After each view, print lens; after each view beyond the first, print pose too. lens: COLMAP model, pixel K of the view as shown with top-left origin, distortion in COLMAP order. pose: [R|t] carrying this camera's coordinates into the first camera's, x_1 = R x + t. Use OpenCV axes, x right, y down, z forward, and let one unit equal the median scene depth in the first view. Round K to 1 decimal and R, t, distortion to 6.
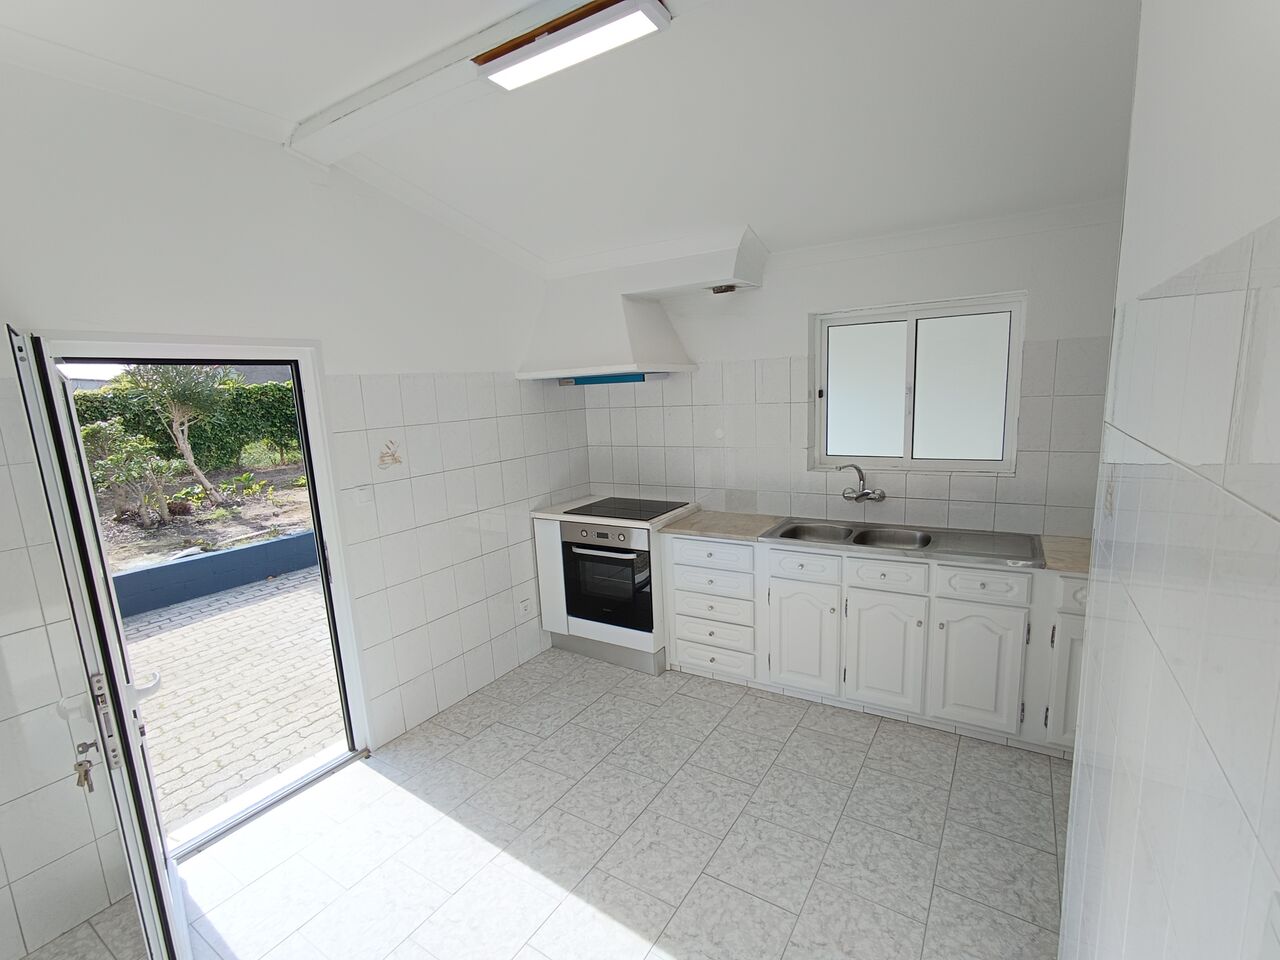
lens RADIAL K [[587.1, 0, 643.1], [0, 587.1, 487.7], [0, 0, 1]] dist [0.000721, 0.000145]
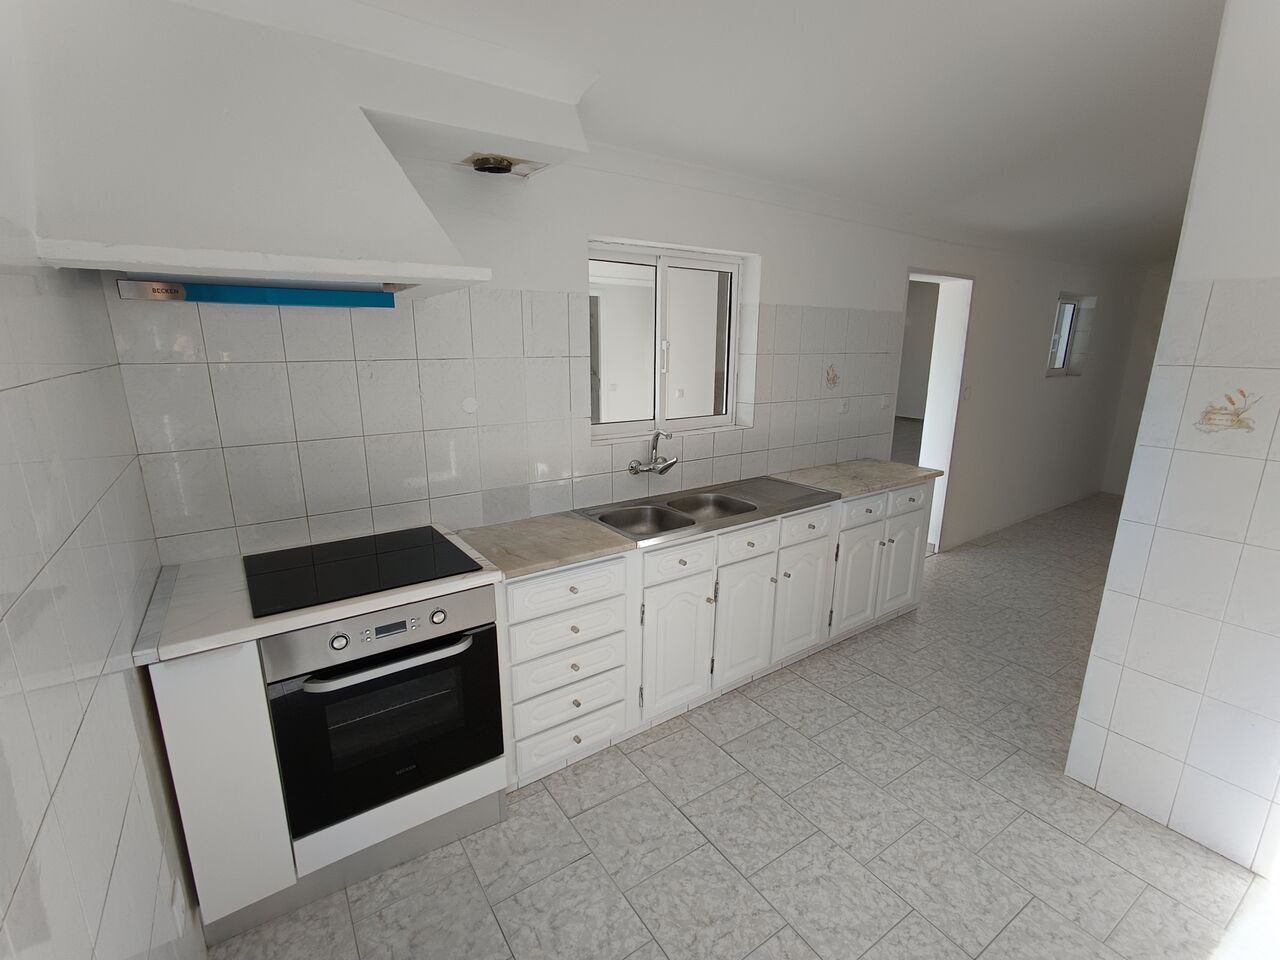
lens RADIAL K [[587.1, 0, 640.4], [0, 587.1, 483.9], [0, 0, 1]] dist [0.000721, 0.000145]
pose [[0.405058, -0.166662, 0.898973, -0.412033], [0.125988, 0.984040, 0.125665, -0.071863], [-0.905569, 0.062358, 0.419591, 0.629942]]
